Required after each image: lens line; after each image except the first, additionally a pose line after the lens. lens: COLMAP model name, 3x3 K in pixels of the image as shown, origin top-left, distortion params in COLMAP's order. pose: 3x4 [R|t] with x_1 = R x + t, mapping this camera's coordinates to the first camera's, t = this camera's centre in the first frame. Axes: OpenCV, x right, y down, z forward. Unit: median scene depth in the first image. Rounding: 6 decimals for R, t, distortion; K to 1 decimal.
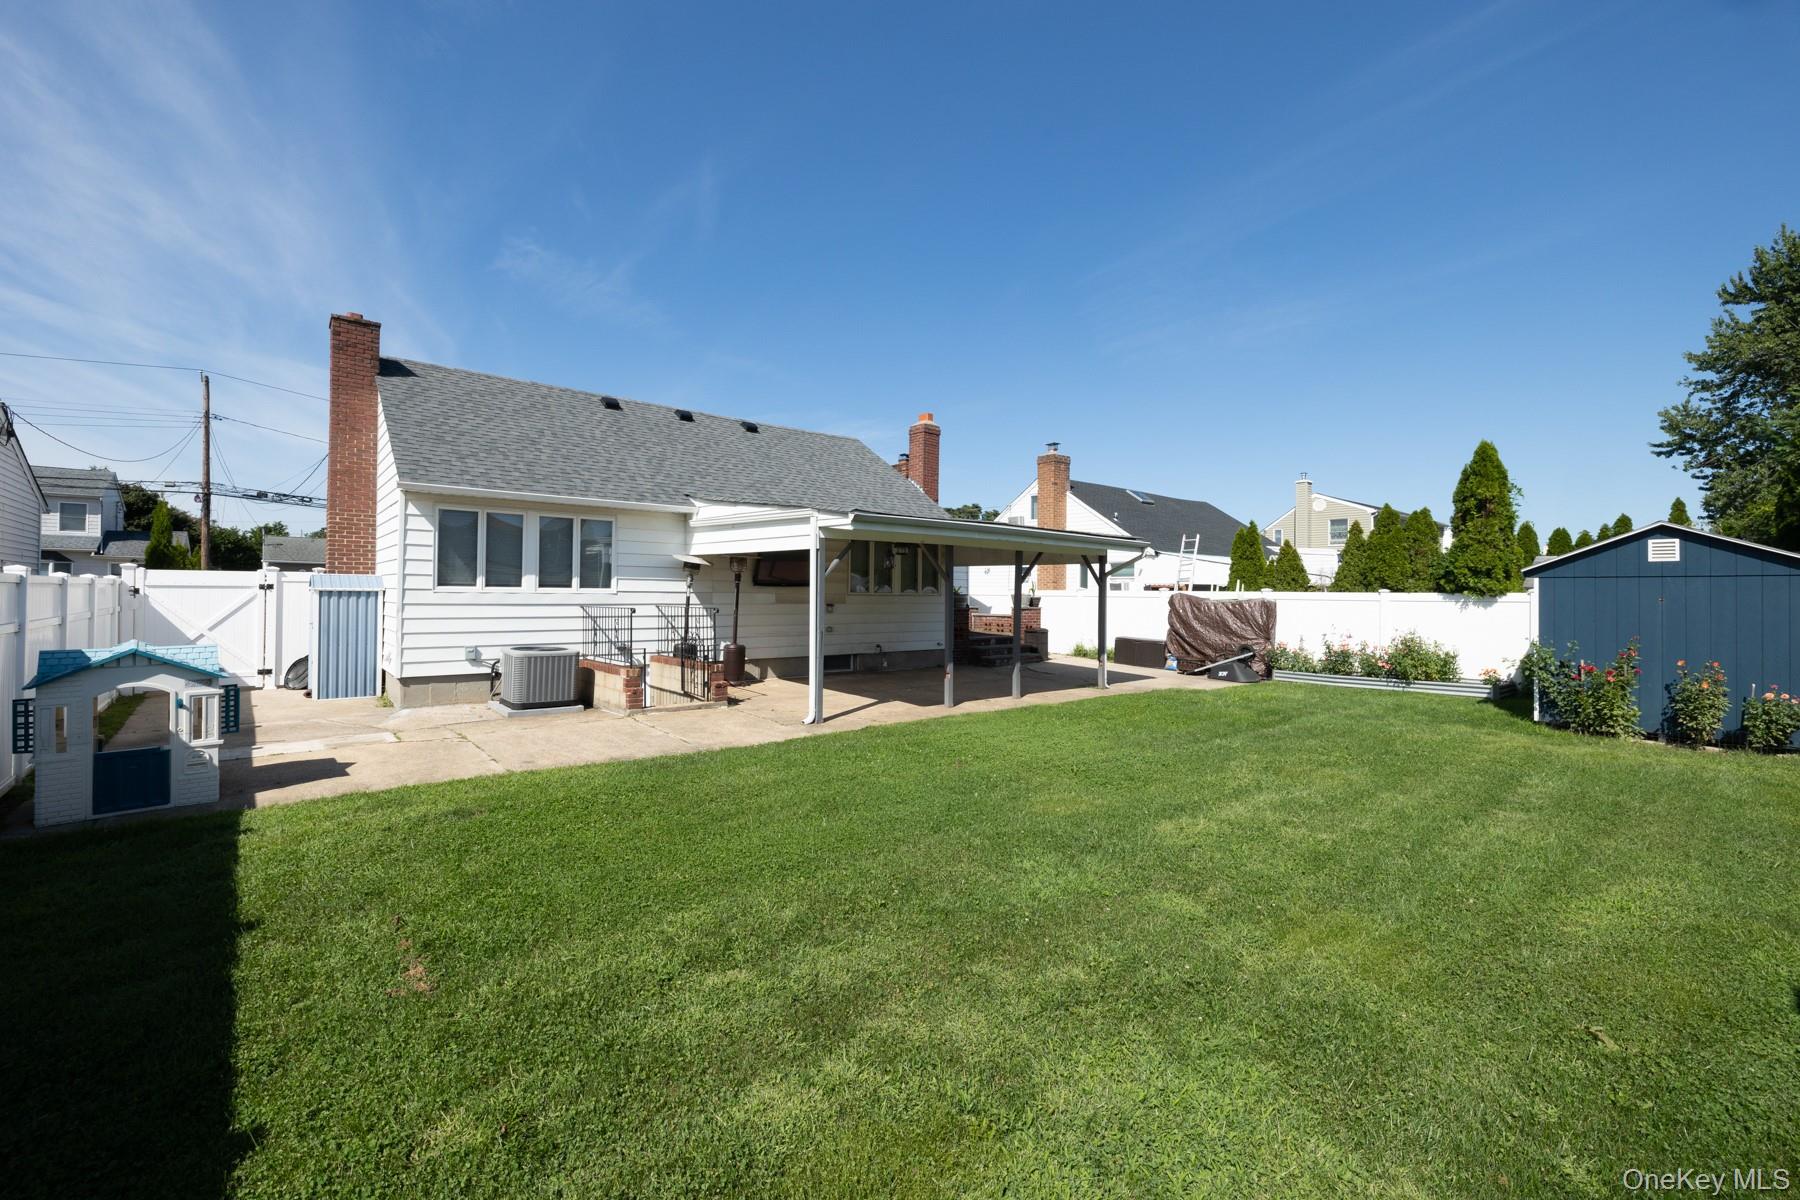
lens RADIAL K [[755.5, 0, 898.0], [0, 755.5, 587.6], [0, 0, 1]] dist [0.002396, -0.000331]
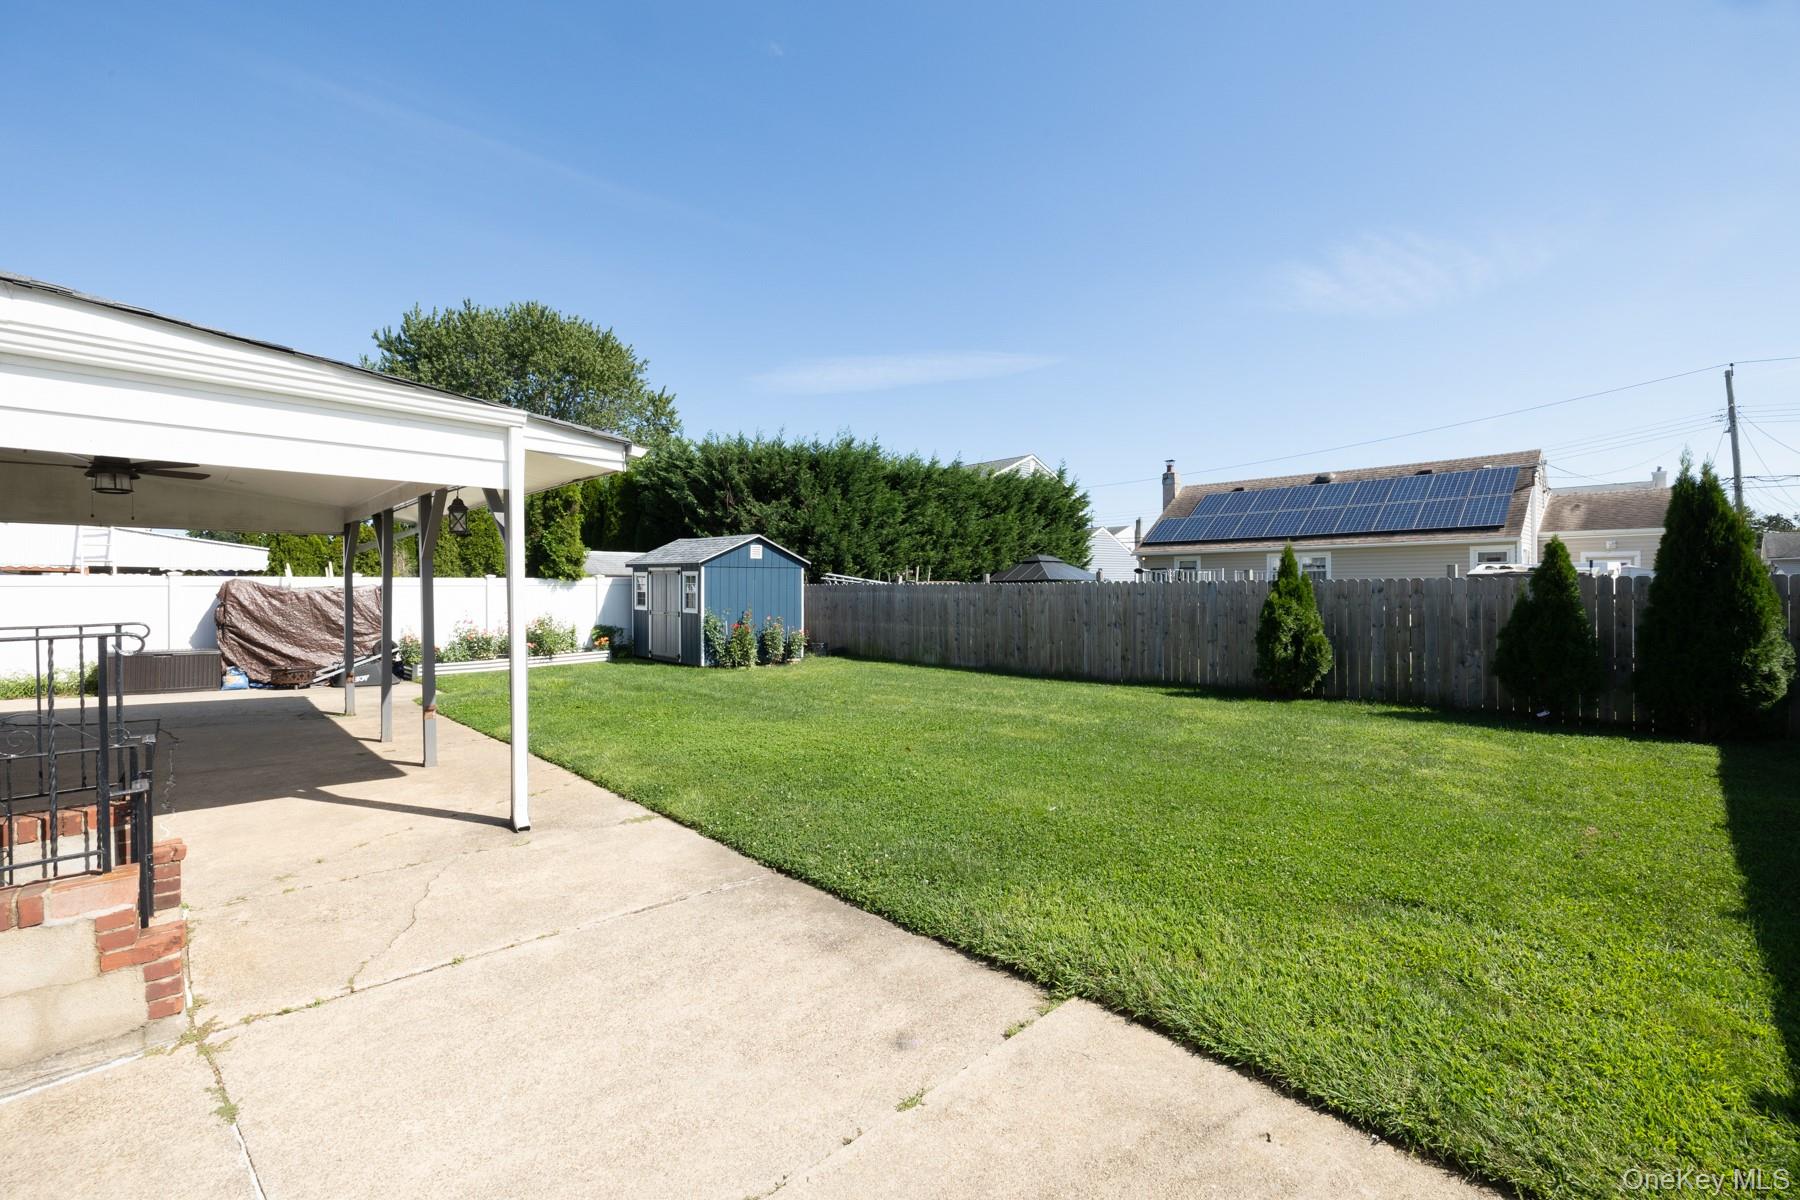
lens RADIAL K [[755.5, 0, 894.7], [0, 755.5, 600.0], [0, 0, 1]] dist [0.002396, -0.000331]
pose [[-0.048051, -0.028130, 0.998449, -0.431569], [-0.001701, 0.999604, 0.028081, 0.006668], [-0.998843, -0.000349, -0.048080, 0.500303]]
